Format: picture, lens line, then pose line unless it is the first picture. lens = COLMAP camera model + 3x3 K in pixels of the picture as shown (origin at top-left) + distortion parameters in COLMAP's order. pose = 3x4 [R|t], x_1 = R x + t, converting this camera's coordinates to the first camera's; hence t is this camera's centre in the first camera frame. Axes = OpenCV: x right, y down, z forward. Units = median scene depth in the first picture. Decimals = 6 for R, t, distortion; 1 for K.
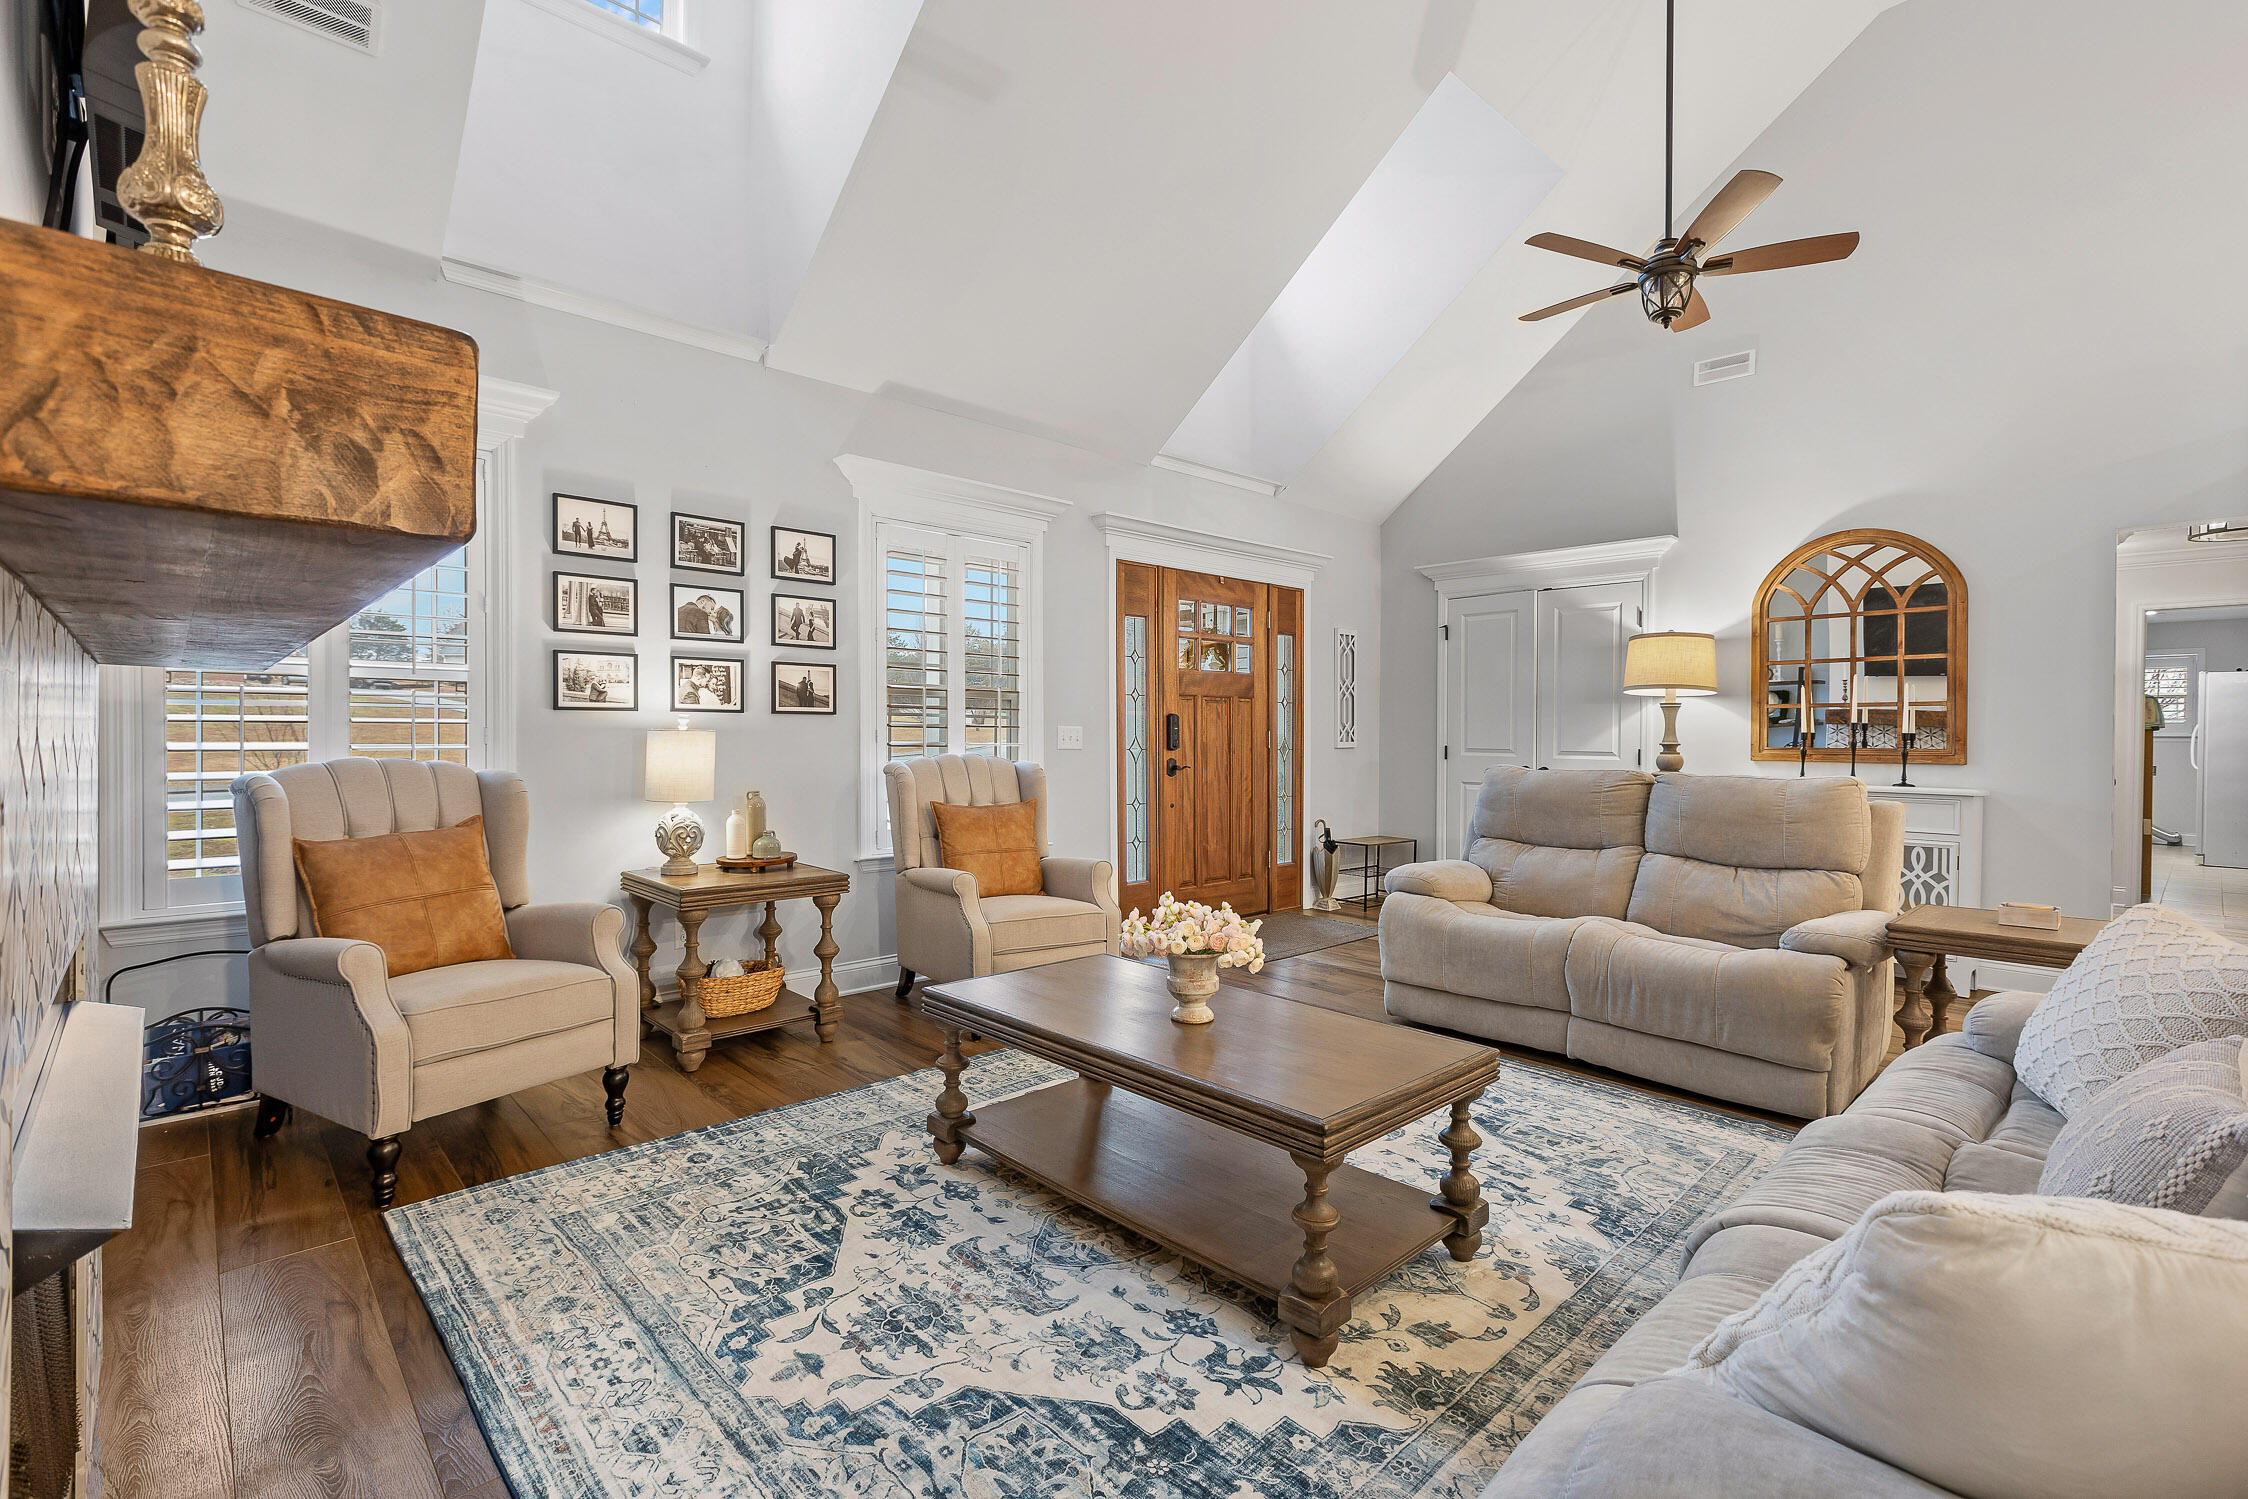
lens RADIAL K [[1011.4, 0, 1124.9], [0, 1011.4, 739.1], [0, 0, 1]] dist [0.001123, 0.000181]
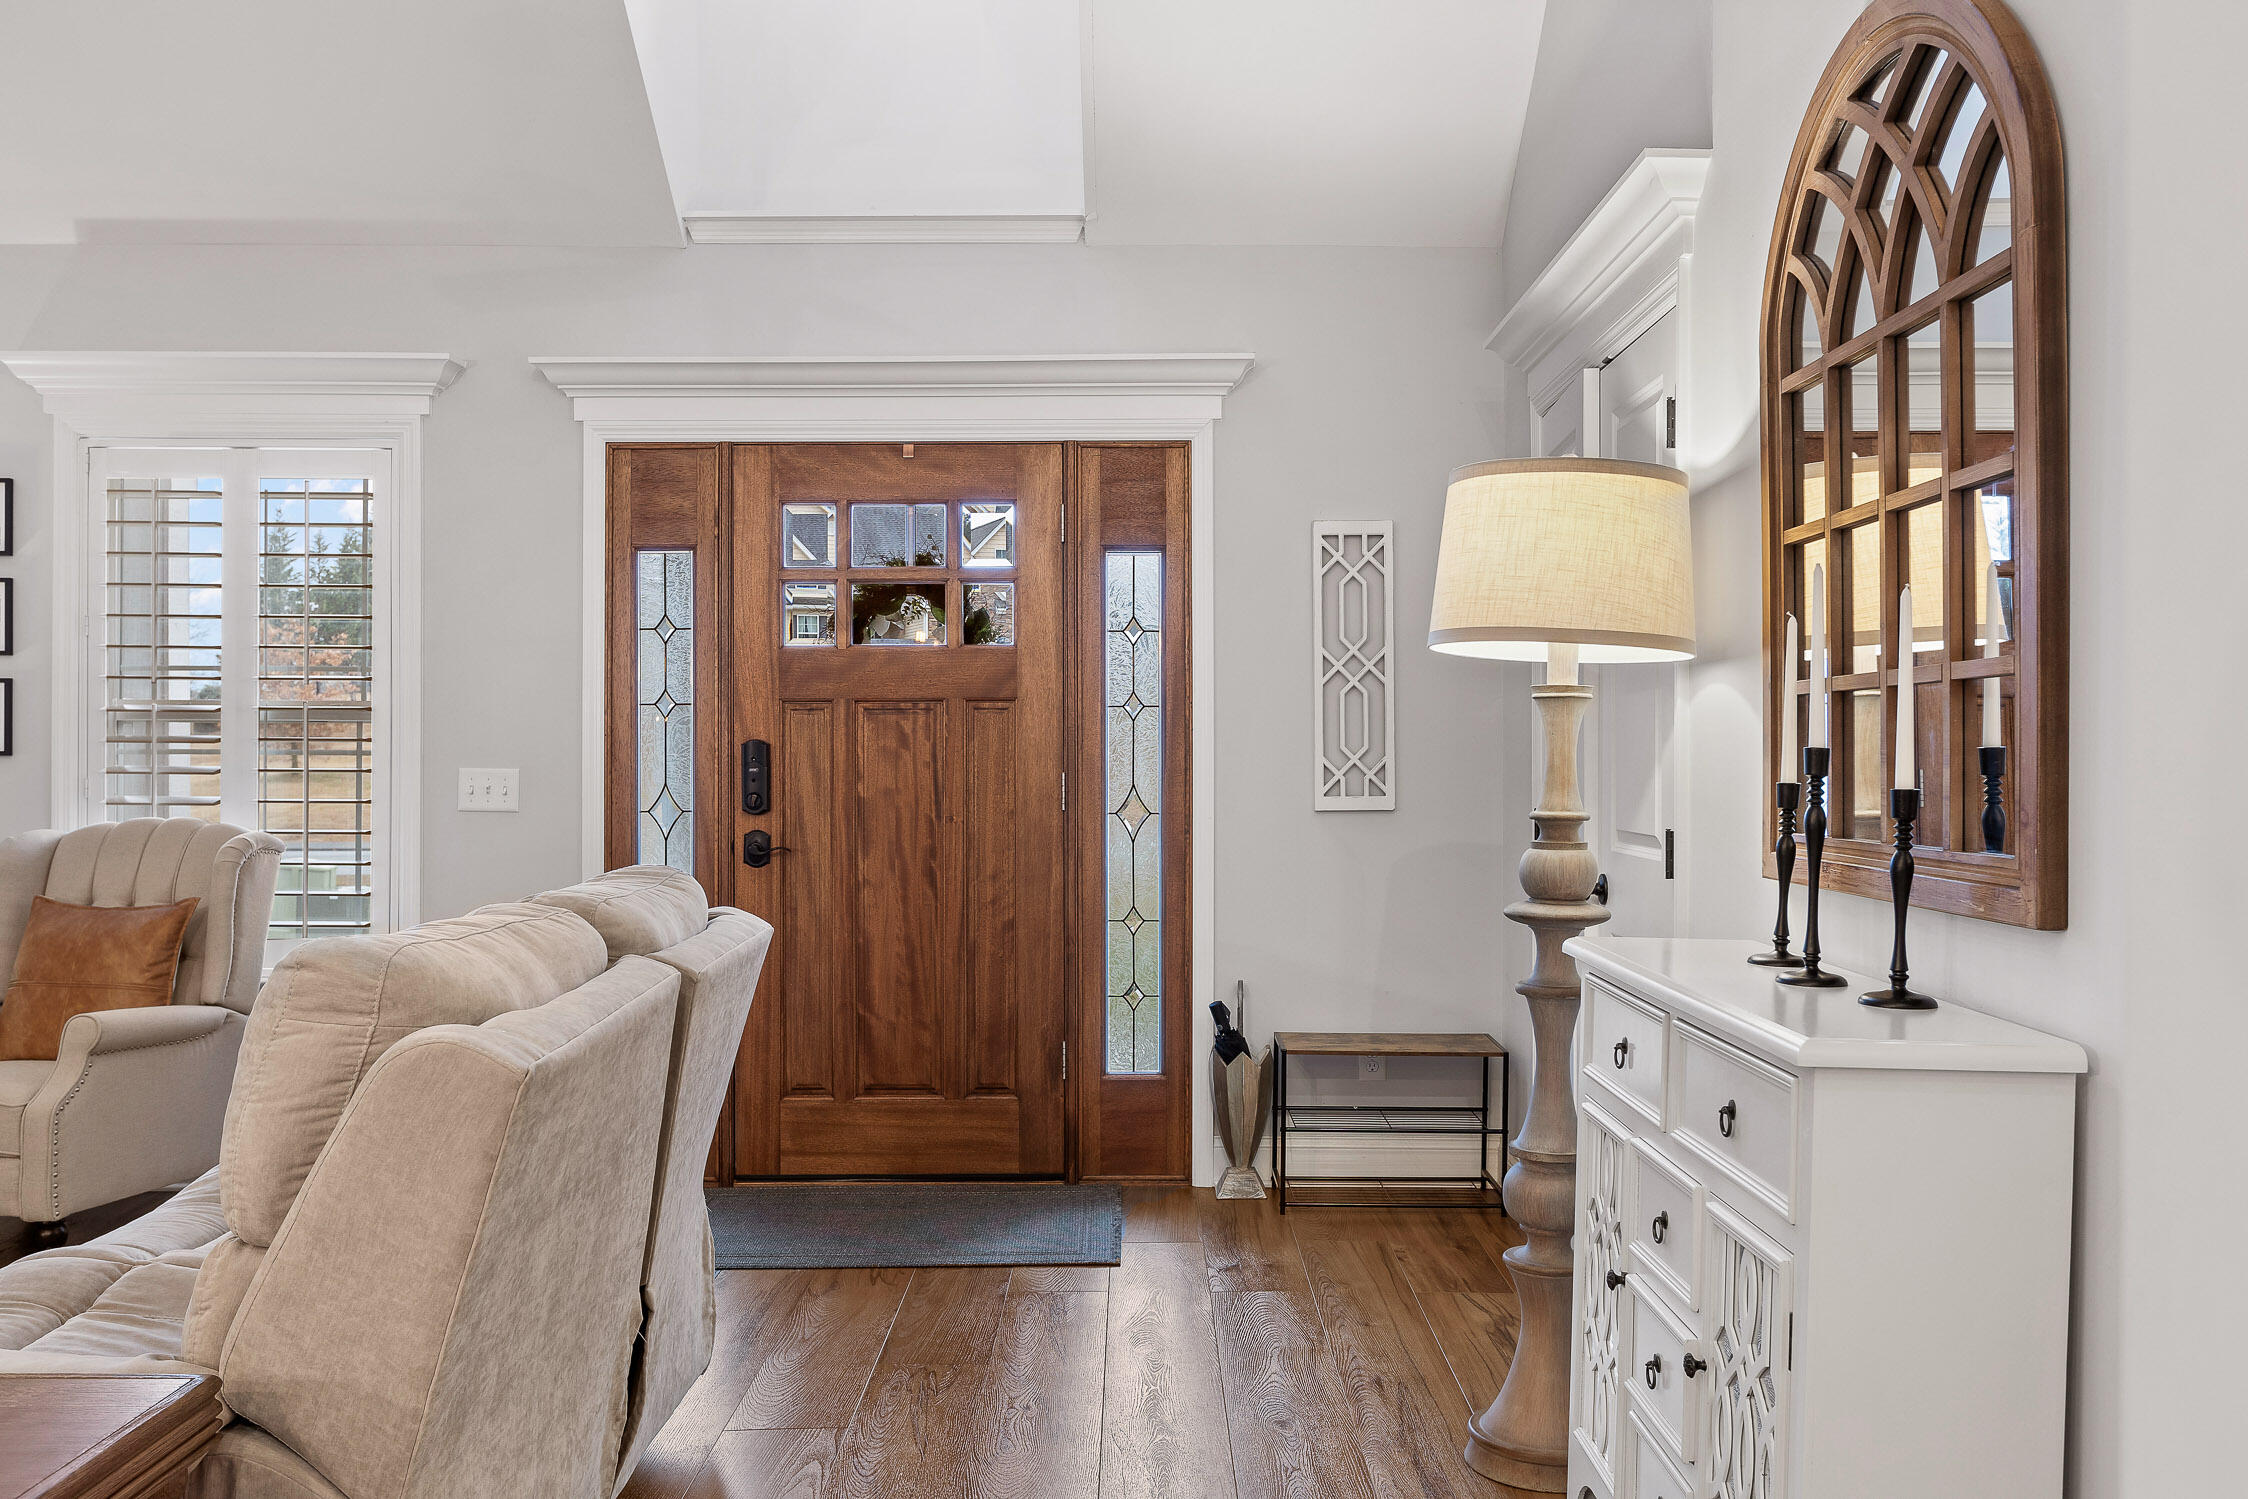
lens RADIAL K [[1858.4, 0, 1116.9], [0, 1858.4, 760.8], [0, 0, 1]] dist [0.000528, -0.001878]
pose [[0.734562, -0.002662, -0.678537, 1.145815], [0.001132, 0.999996, -0.002698, -0.018017], [0.678541, 0.001214, 0.734561, 0.666500]]
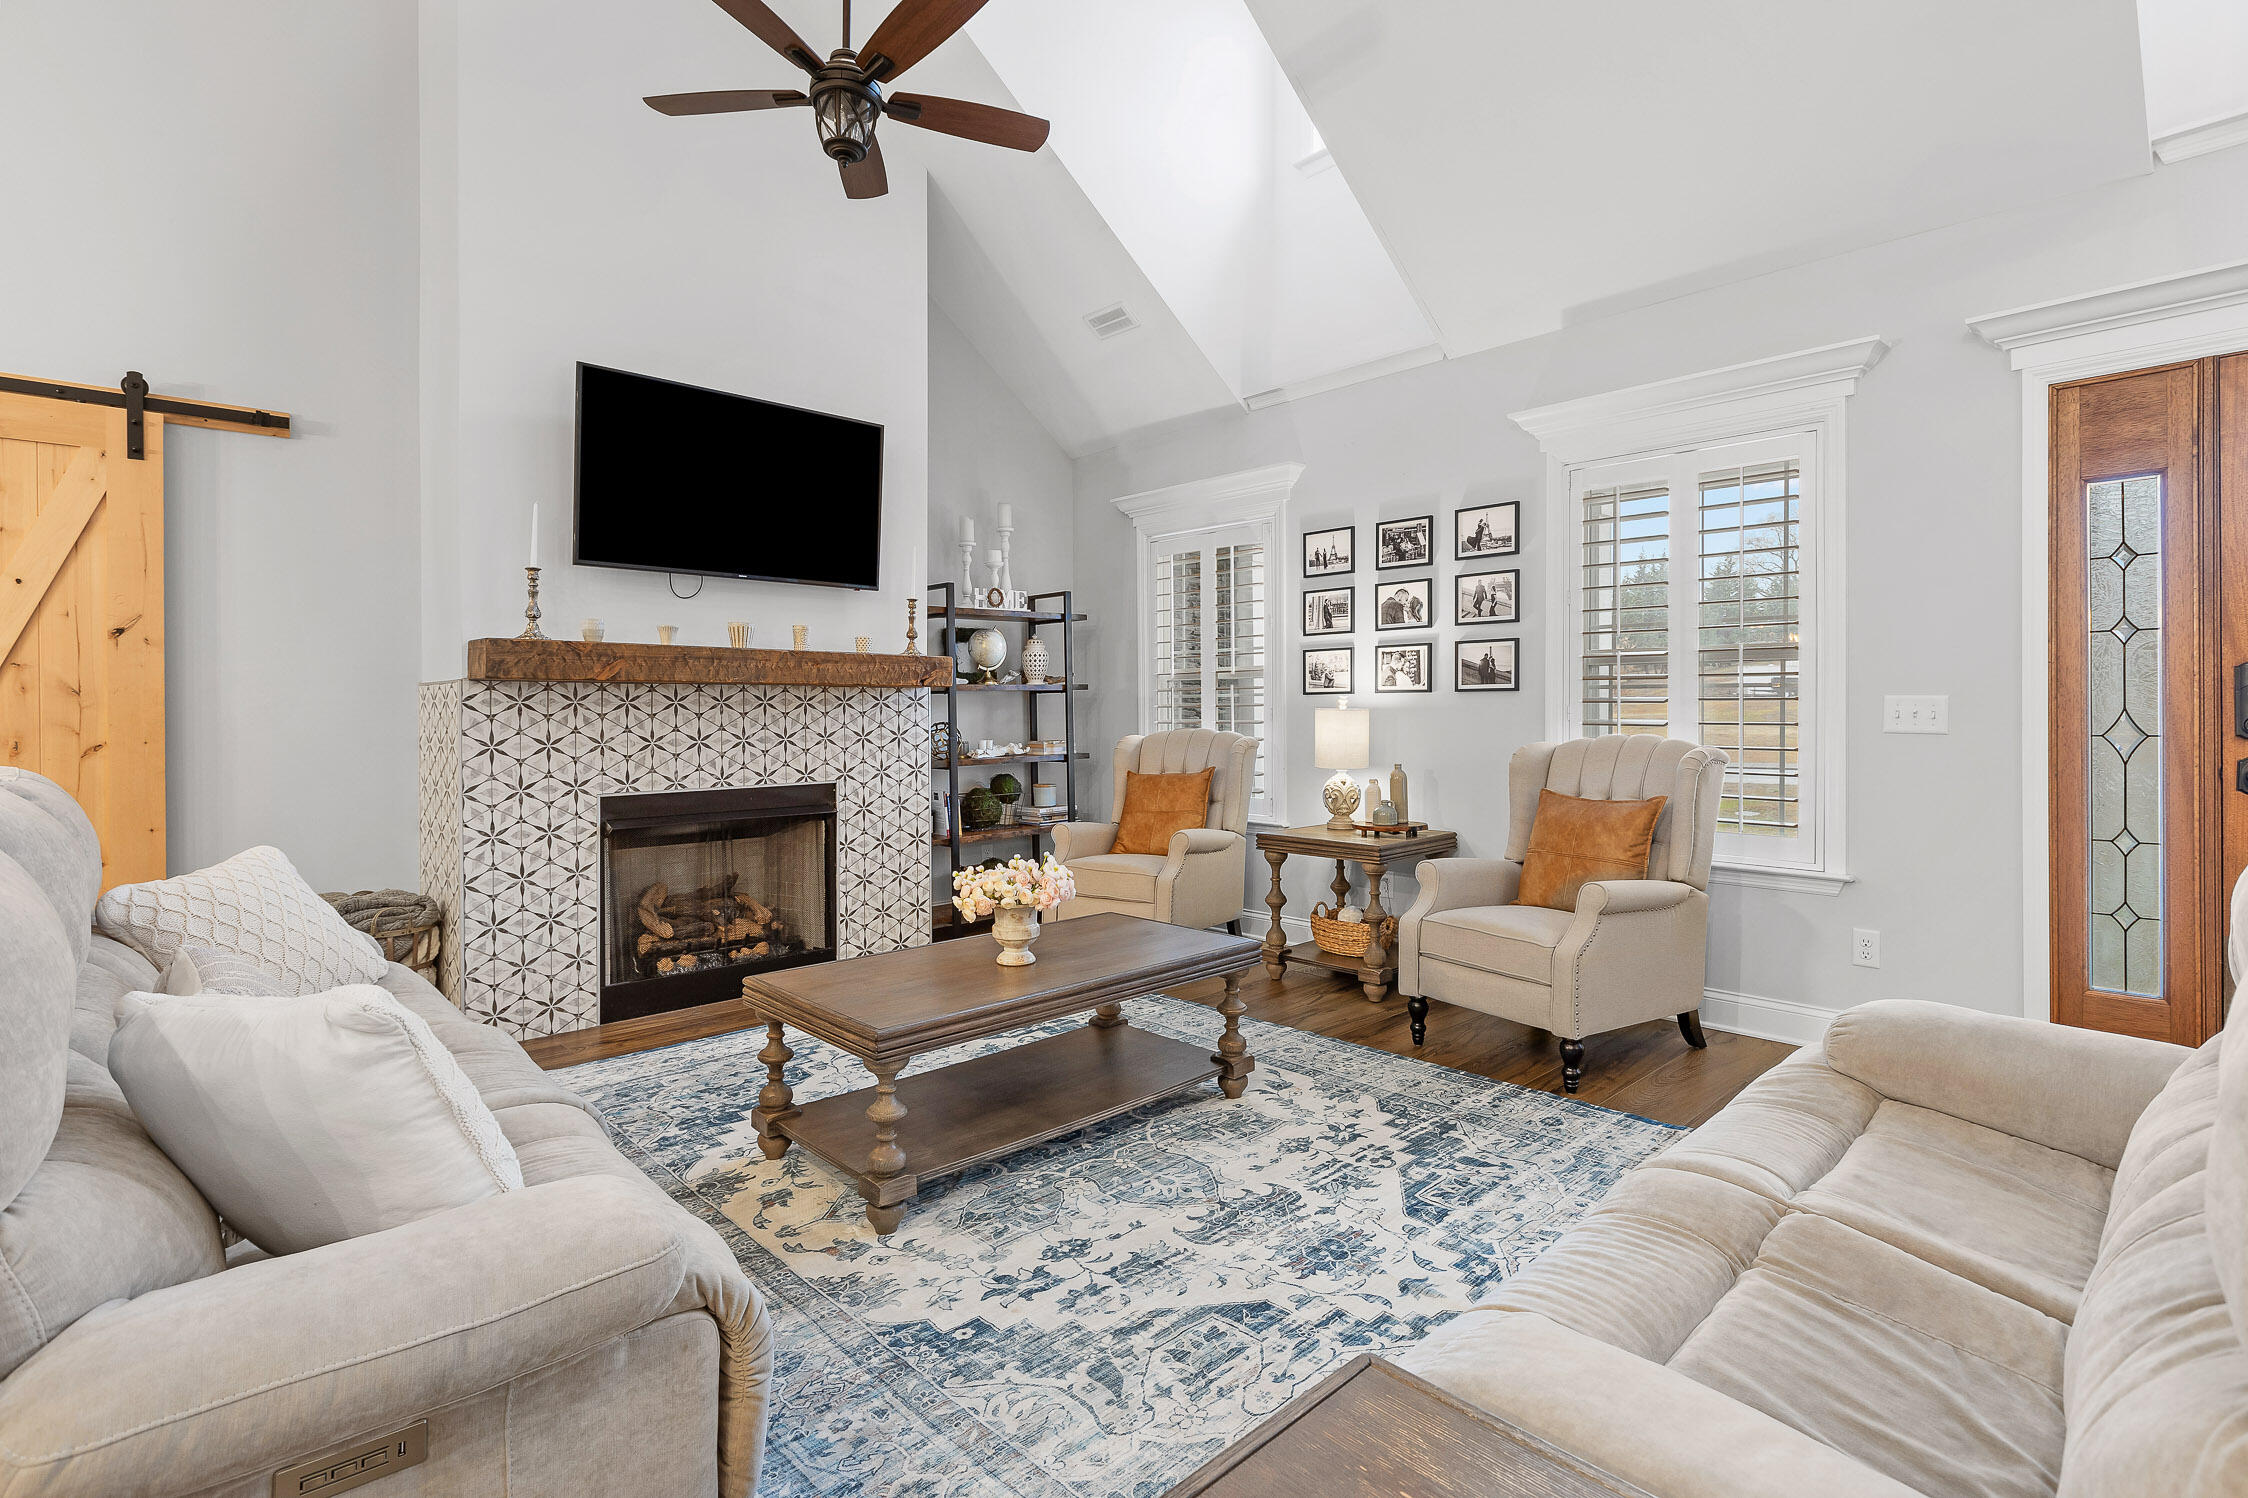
lens RADIAL K [[1085.2, 0, 1128.2], [0, 1085.2, 712.1], [0, 0, 1]] dist [-0.001985, 0.000261]
pose [[-0.003159, -0.005447, -0.999980, 0.797767], [-0.000837, 0.999985, -0.005444, 0.001847], [0.999995, 0.000820, -0.003164, 0.702779]]
